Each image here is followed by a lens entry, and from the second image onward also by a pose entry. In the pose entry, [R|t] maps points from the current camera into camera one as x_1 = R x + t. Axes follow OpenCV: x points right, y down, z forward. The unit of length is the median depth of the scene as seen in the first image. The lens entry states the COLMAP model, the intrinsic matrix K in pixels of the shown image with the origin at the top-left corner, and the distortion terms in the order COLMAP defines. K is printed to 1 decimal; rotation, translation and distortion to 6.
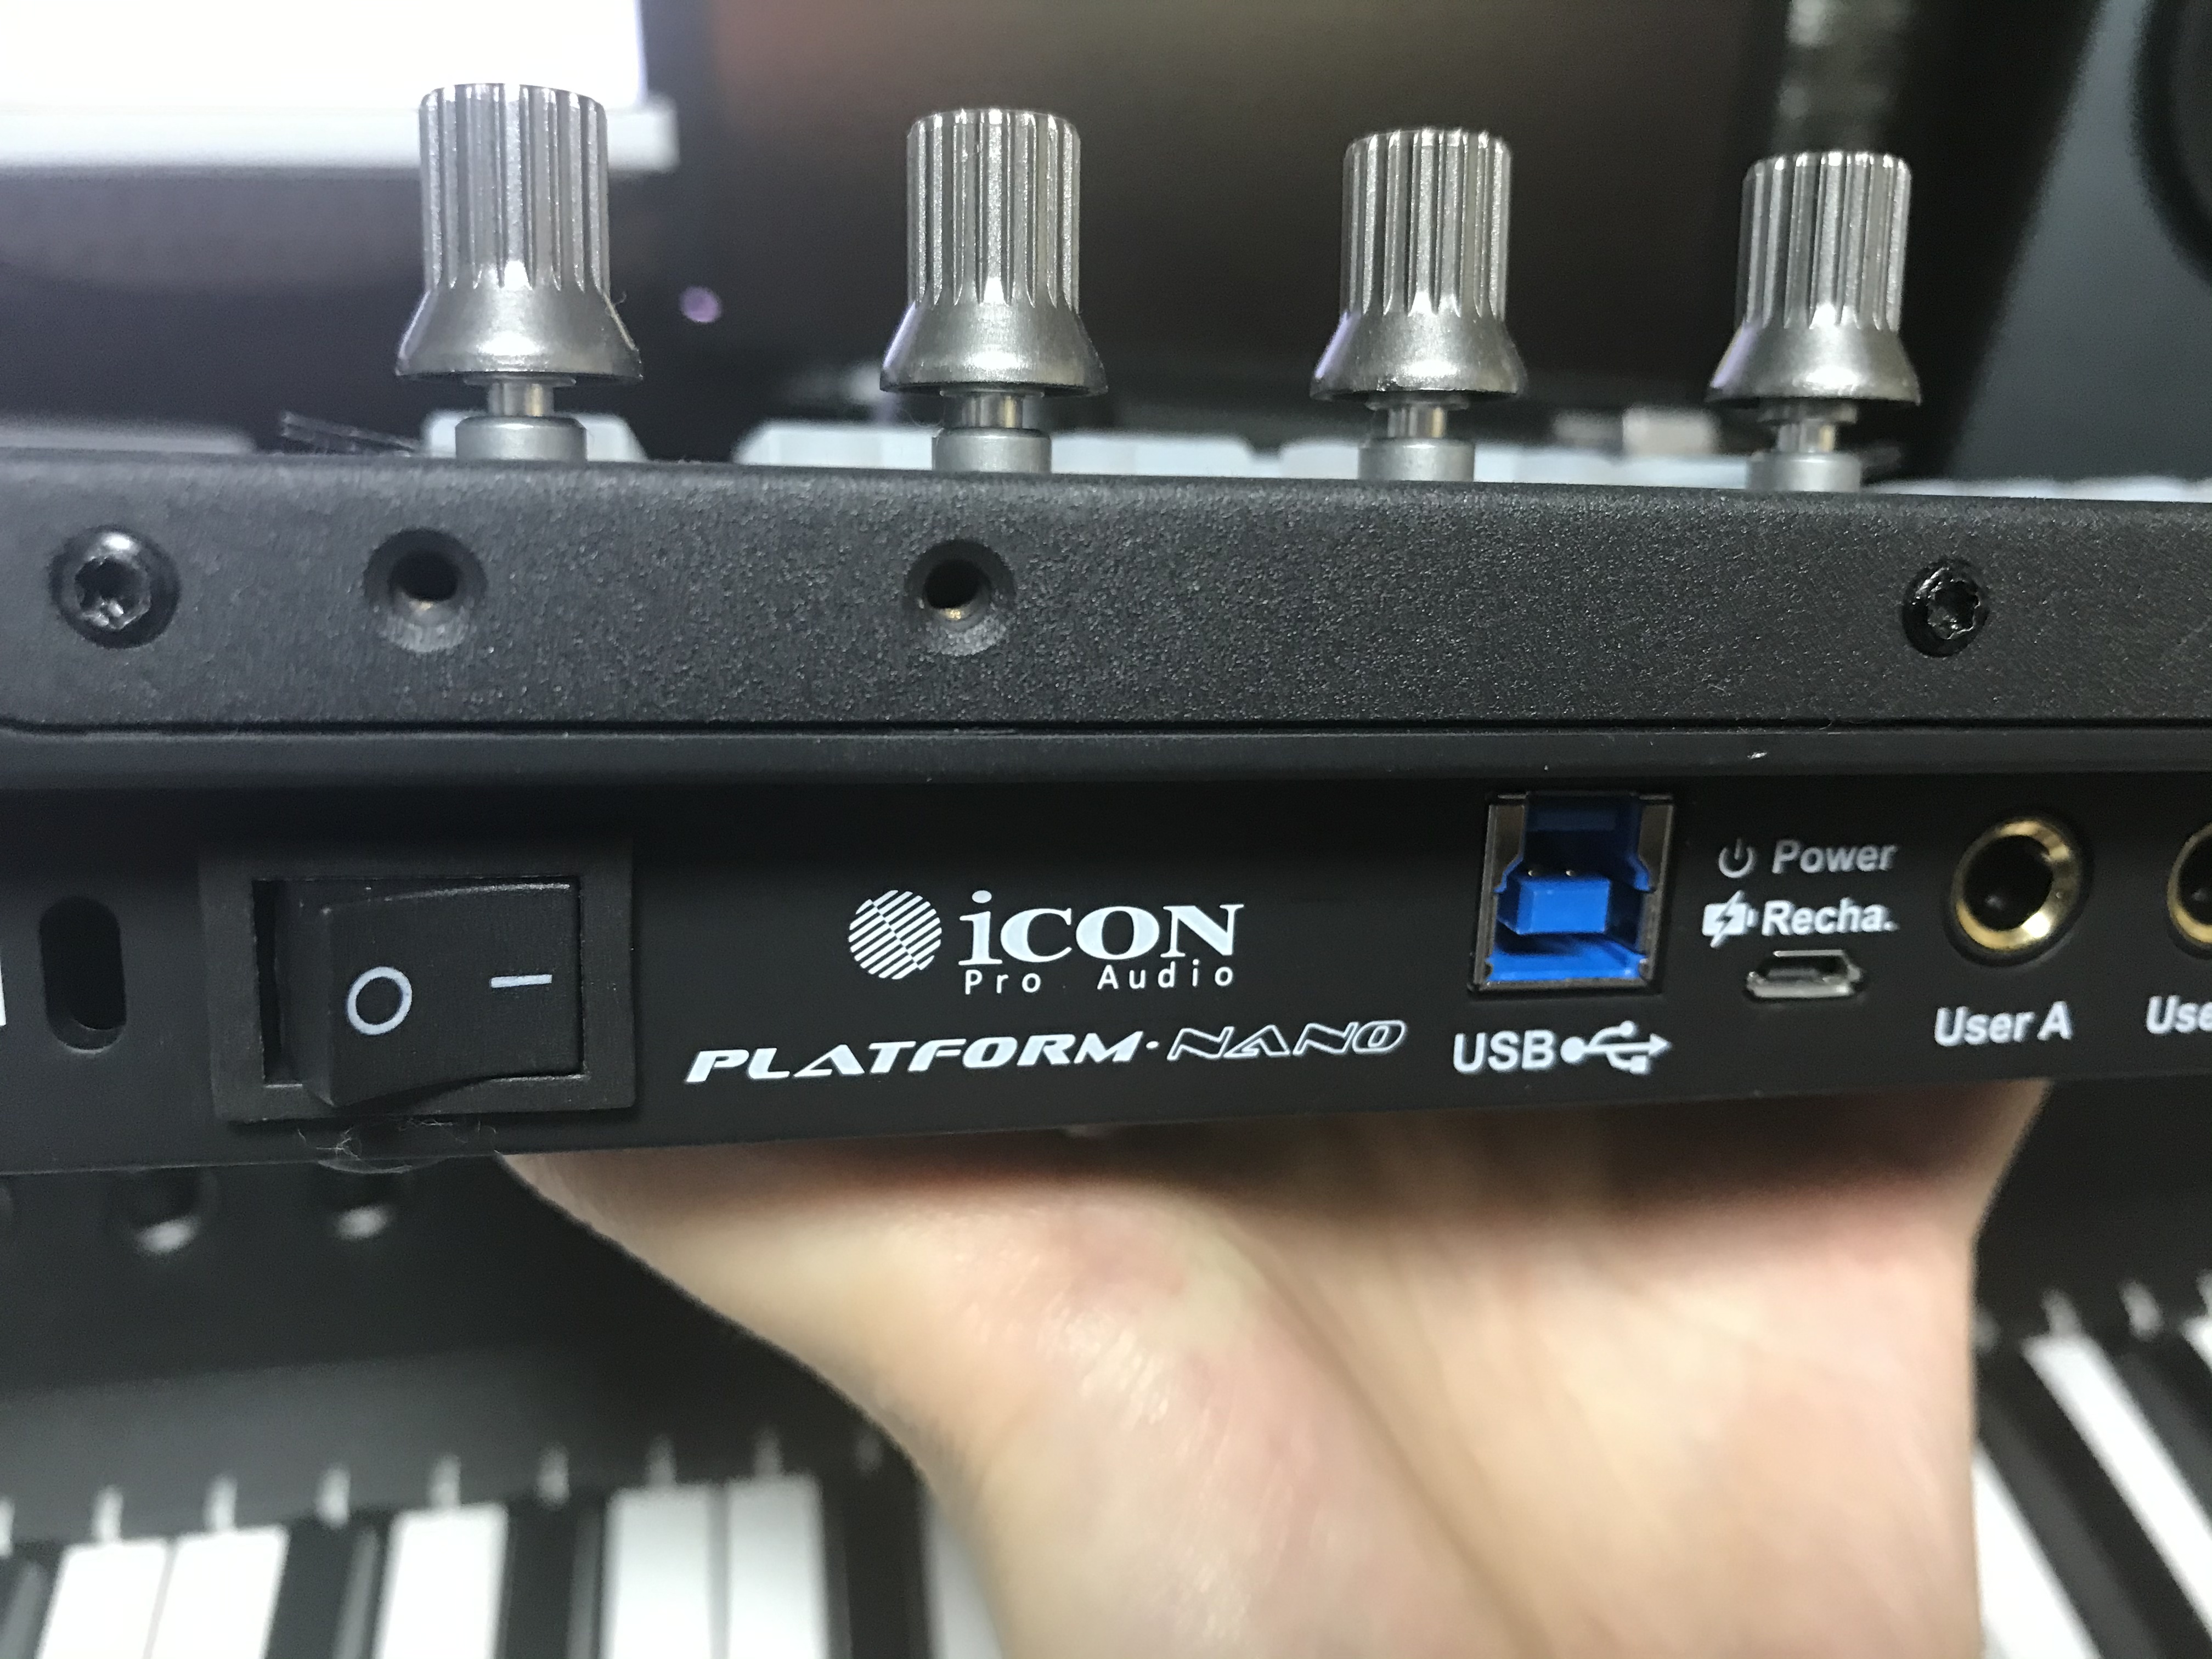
lens RADIAL K [[1893.1, 0, 1078.2], [0, 1893.1, 827.8], [0, 0, 1]] dist [0.025222, -0.238430]
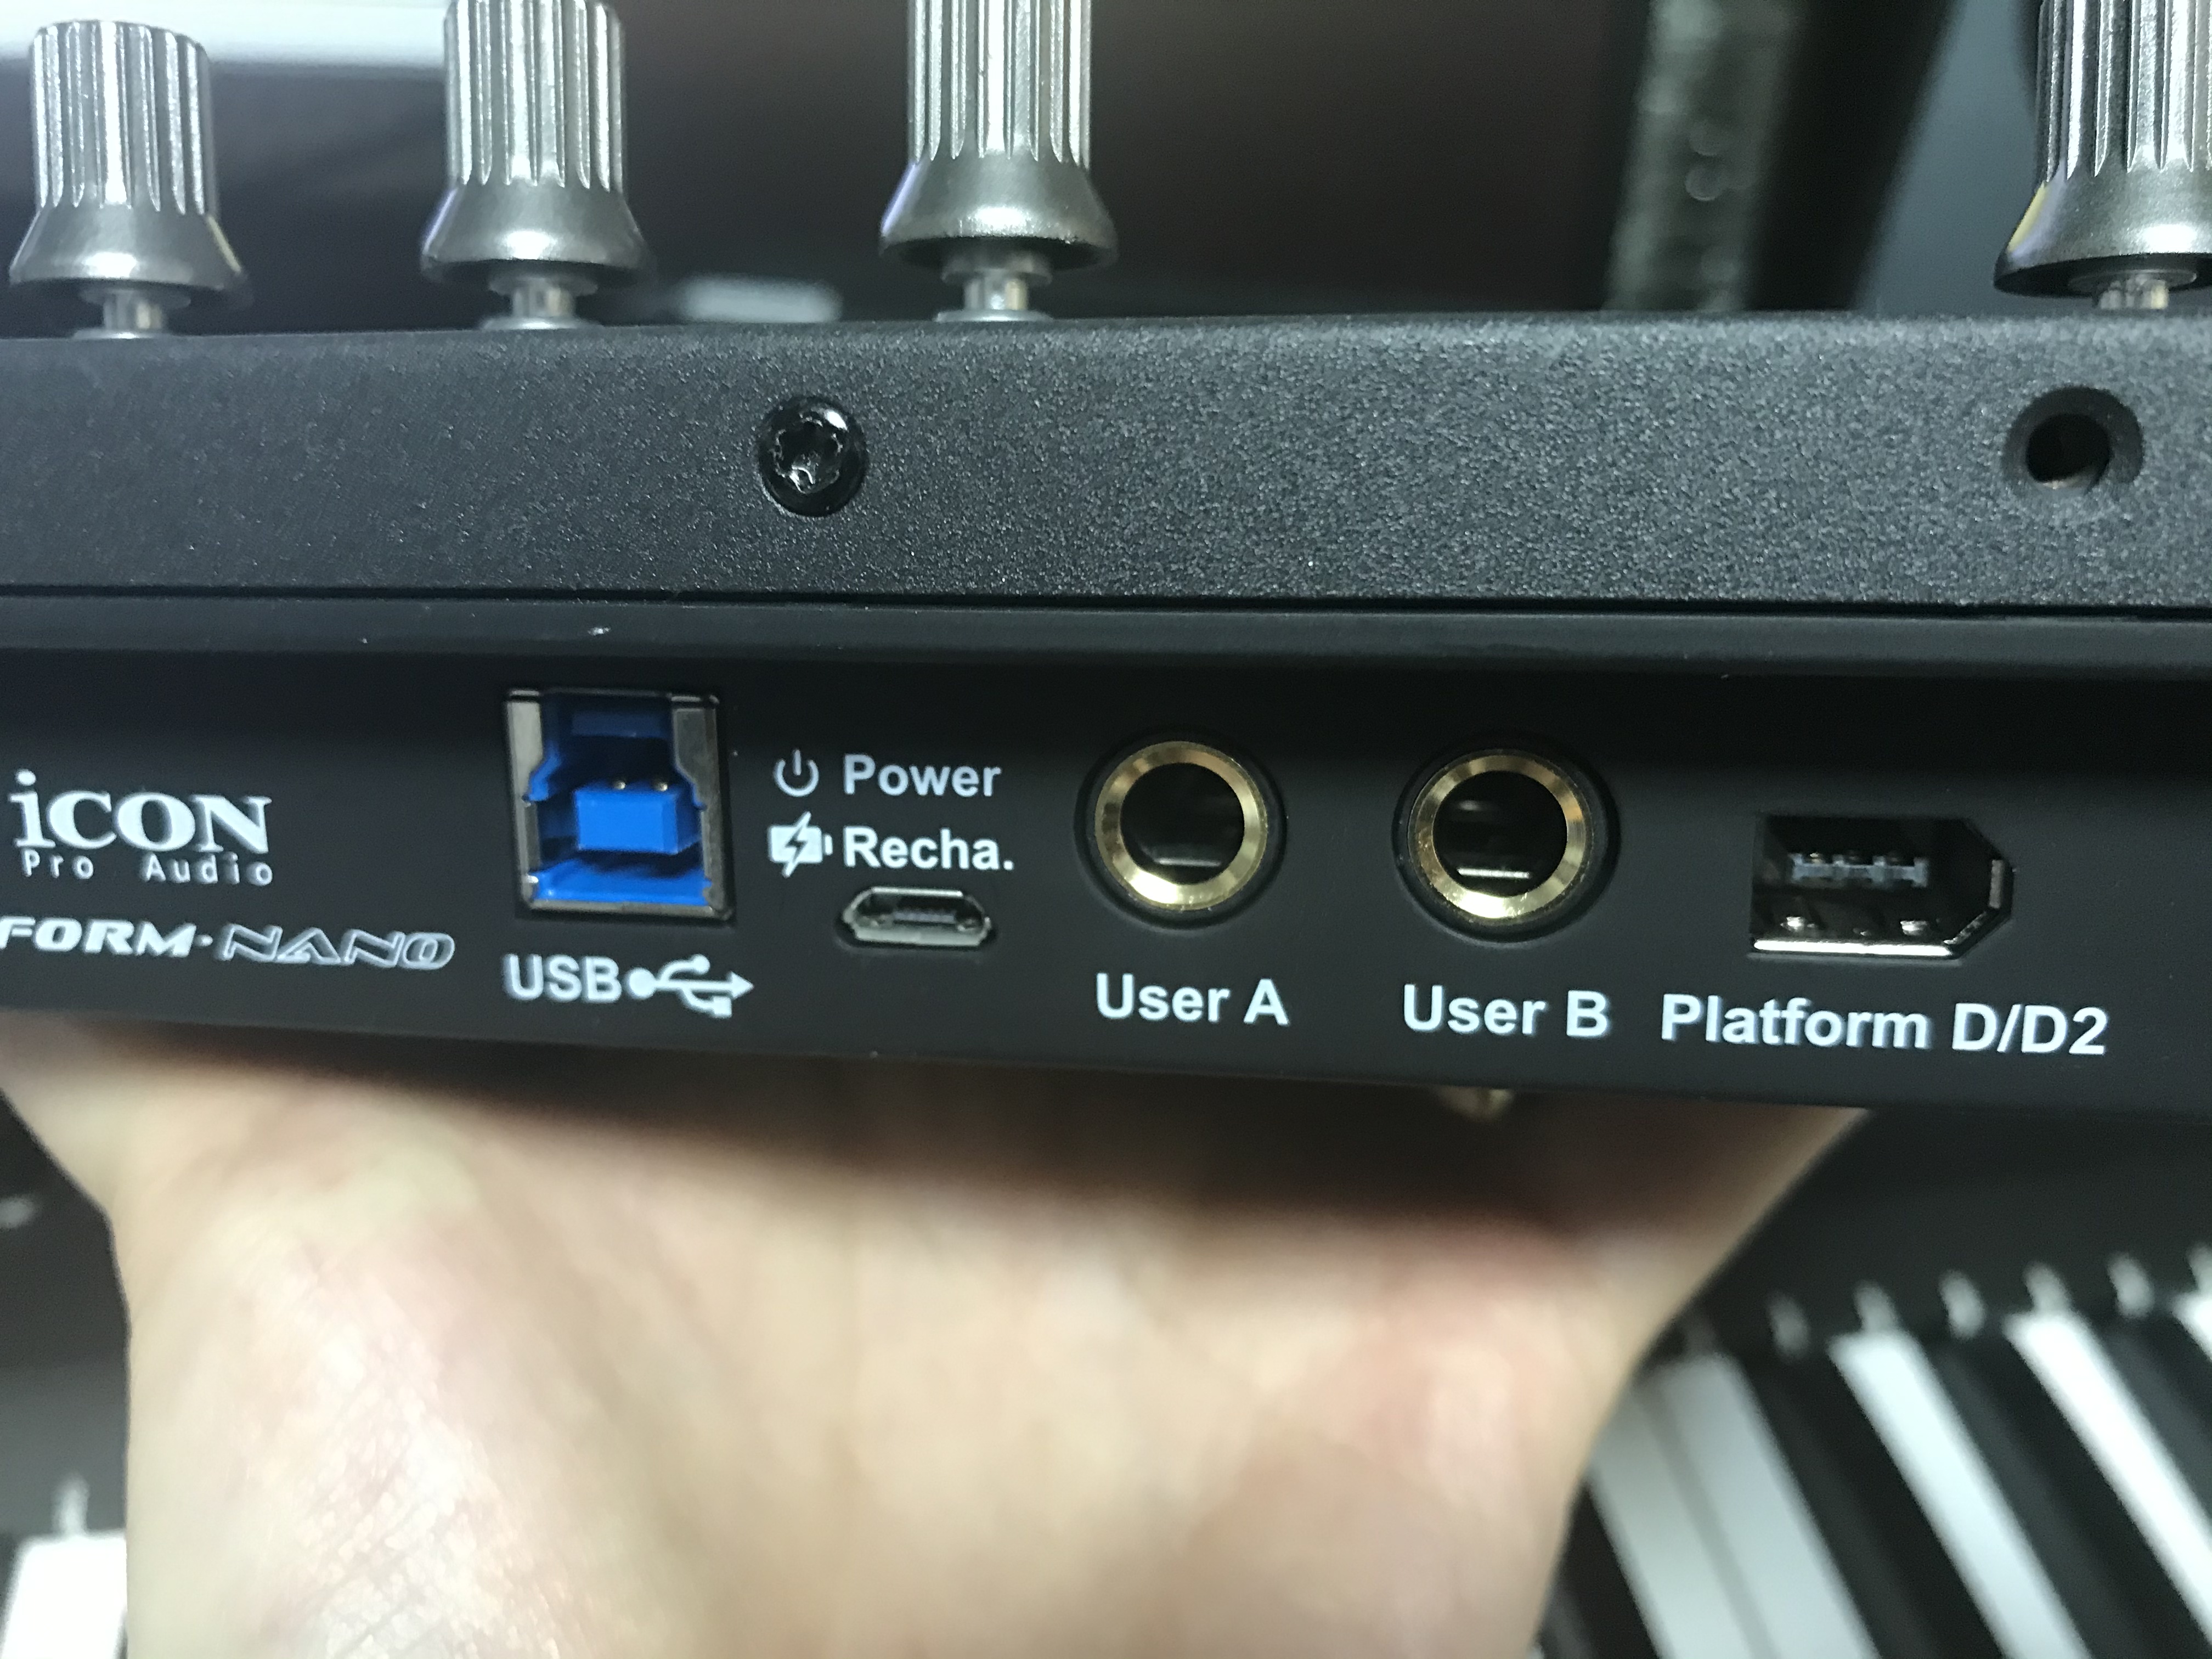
lens RADIAL K [[1893.1, 0, 1078.2], [0, 1893.1, 827.8], [0, 0, 1]] dist [0.025222, -0.238430]
pose [[0.941899, 0.050597, -0.332065, 0.747681], [-0.038495, 0.998336, 0.042929, -0.000739], [0.333684, -0.027652, 0.942279, 0.239876]]
